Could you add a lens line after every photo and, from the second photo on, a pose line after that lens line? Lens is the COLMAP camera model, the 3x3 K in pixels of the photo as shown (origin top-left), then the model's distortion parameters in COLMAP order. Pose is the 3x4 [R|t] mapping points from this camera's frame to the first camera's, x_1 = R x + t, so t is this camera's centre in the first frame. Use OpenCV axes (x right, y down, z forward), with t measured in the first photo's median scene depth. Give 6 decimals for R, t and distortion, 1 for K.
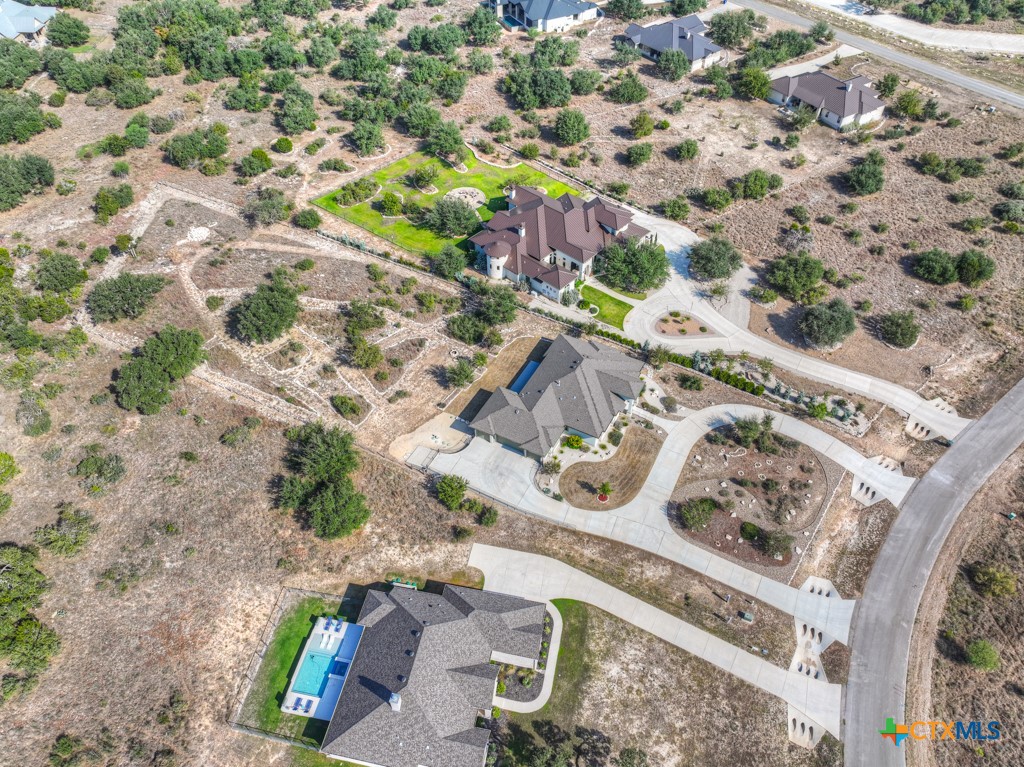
lens RADIAL K [[714.3, 0, 510.9], [0, 714.3, 381.8], [0, 0, 1]] dist [0.003458, 0.008653]
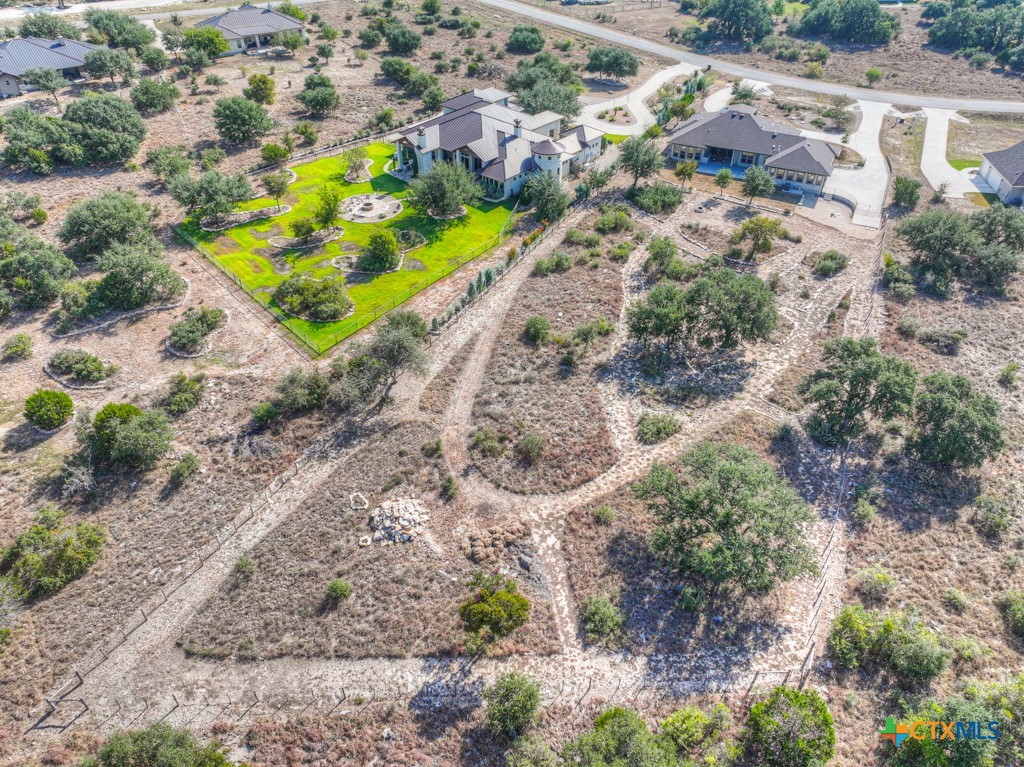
lens RADIAL K [[714.3, 0, 510.8], [0, 714.3, 382.3], [0, 0, 1]] dist [0.003458, 0.008653]
pose [[-0.018755, -0.614841, 0.788428, -0.750272], [0.726619, 0.533289, 0.433161, -0.397625], [-0.686785, 0.581011, 0.436753, 0.802136]]
